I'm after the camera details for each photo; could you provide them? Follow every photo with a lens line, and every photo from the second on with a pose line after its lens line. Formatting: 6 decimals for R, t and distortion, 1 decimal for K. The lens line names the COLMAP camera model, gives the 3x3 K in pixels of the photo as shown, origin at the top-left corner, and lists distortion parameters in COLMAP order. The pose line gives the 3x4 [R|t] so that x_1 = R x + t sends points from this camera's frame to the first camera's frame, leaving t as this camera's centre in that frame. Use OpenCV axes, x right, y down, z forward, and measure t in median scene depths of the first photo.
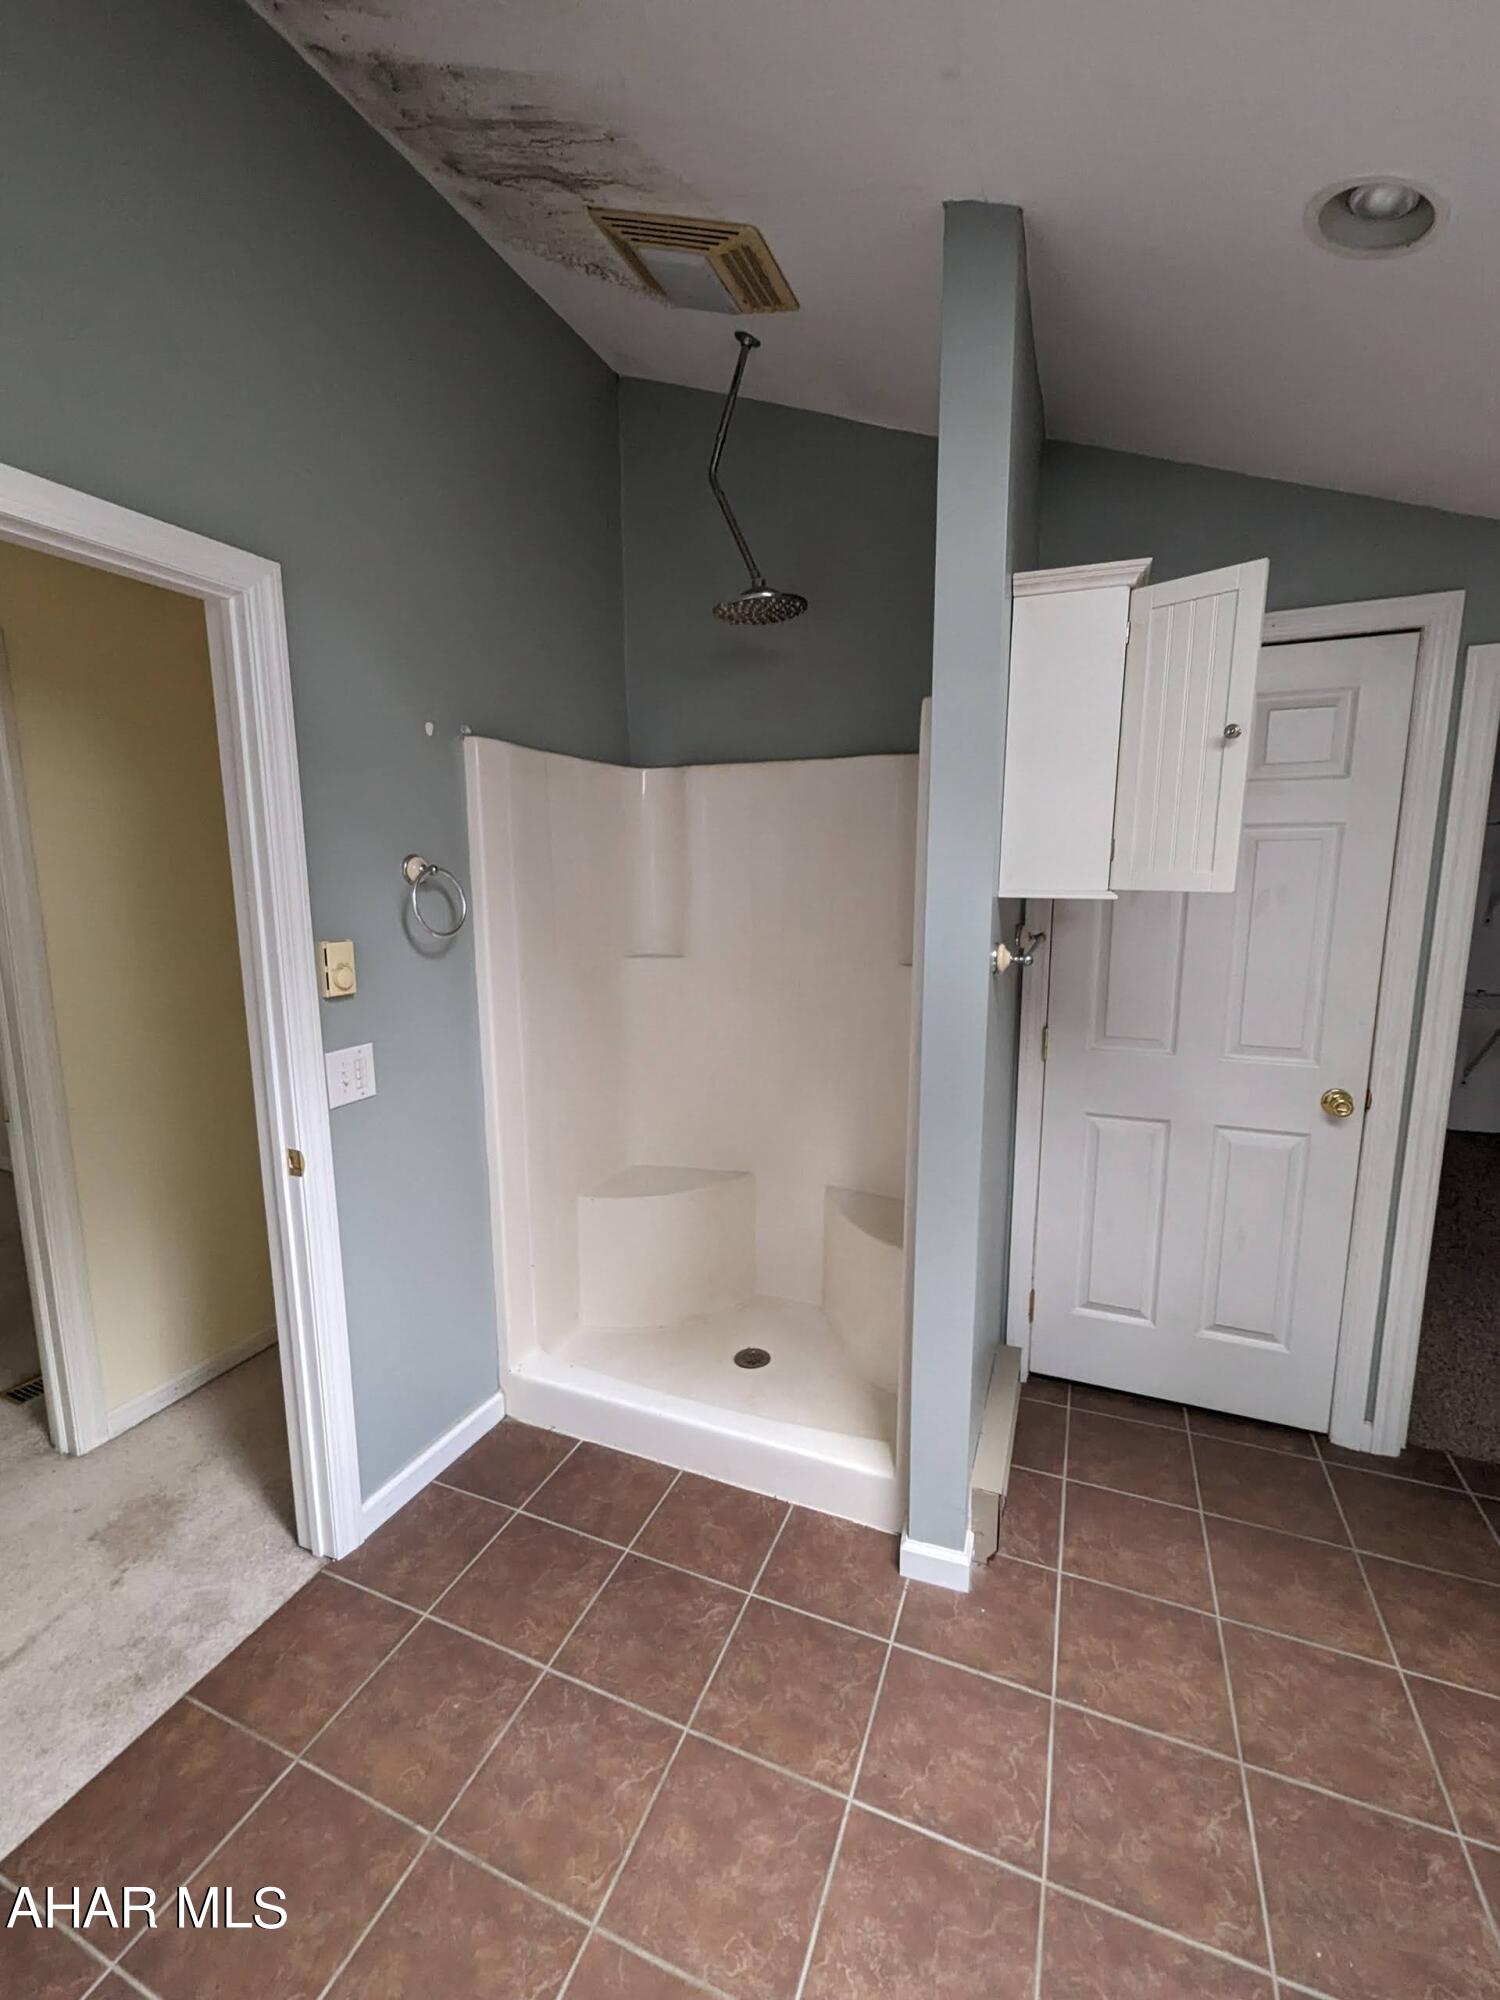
lens RADIAL K [[833.1, 0, 749.9], [0, 833.1, 998.1], [0, 0, 1]] dist [0.002958, -0.000483]
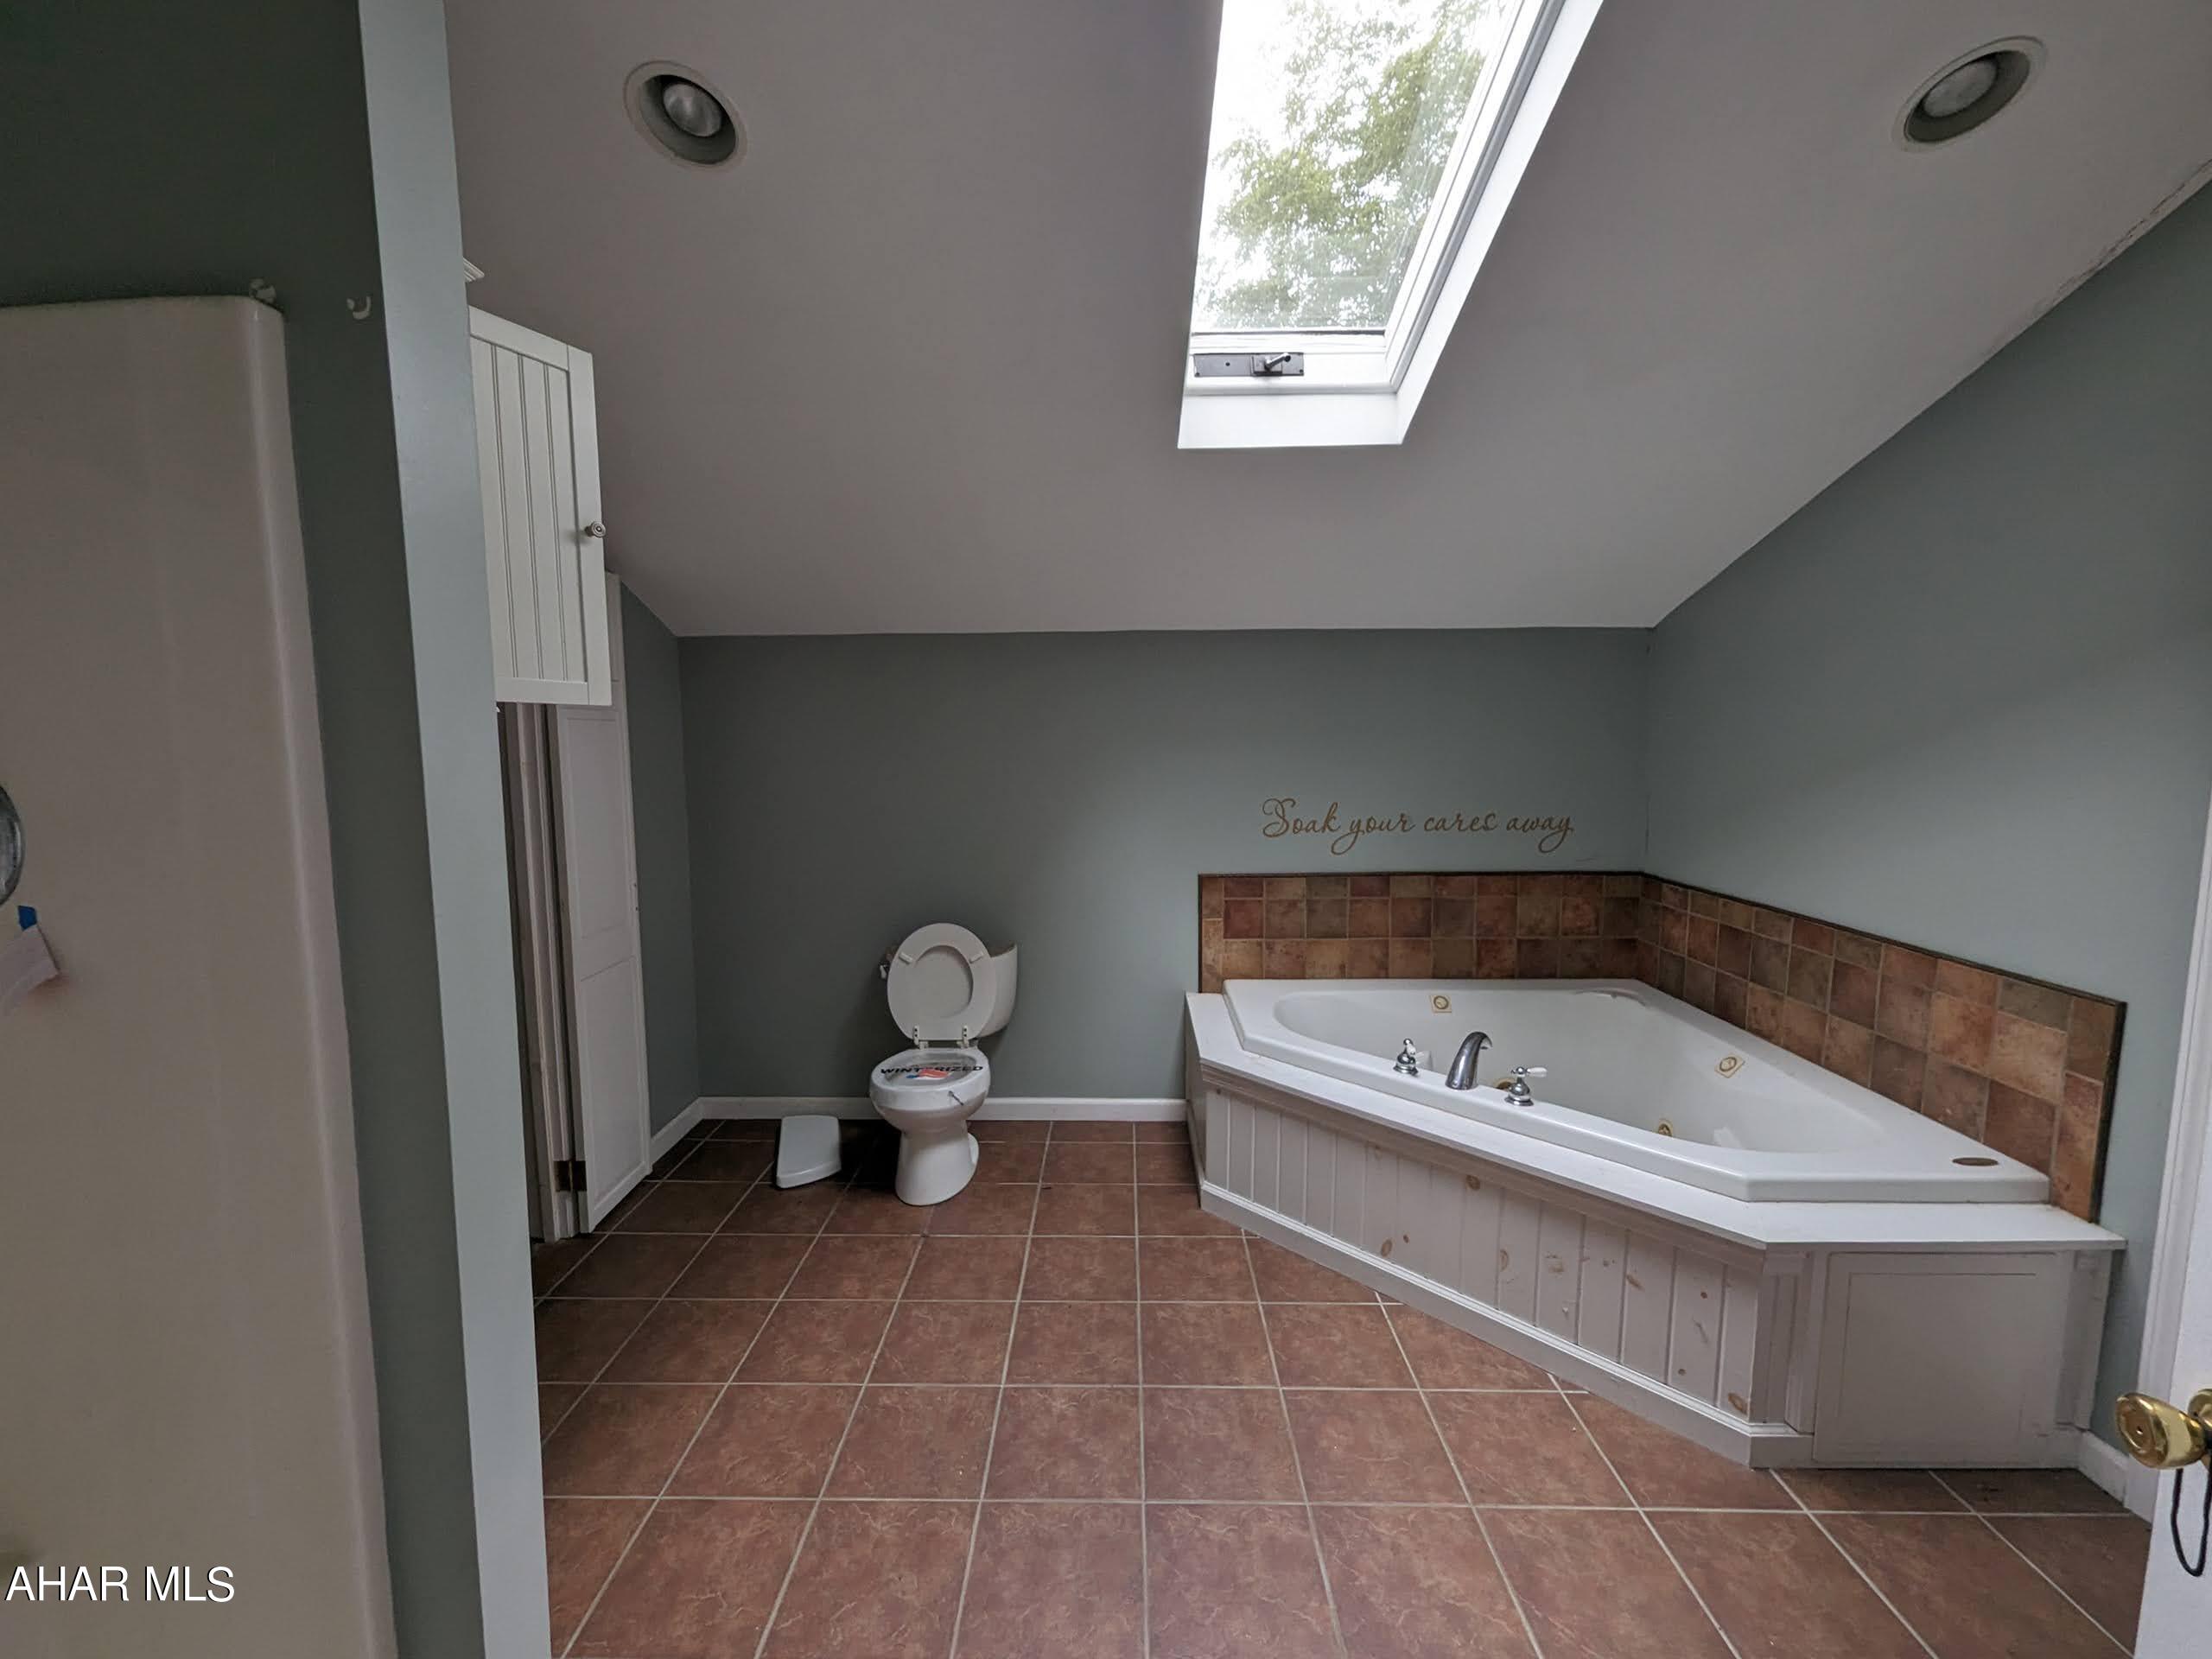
lens RADIAL K [[921.4, 0, 1105.9], [0, 921.4, 837.5], [0, 0, 1]] dist [0.002958, -0.000483]
pose [[-0.359095, -0.092564, 0.928699, -0.597979], [0.151433, 0.976105, 0.155842, -0.064819], [-0.920934, 0.196598, -0.336498, 0.899982]]
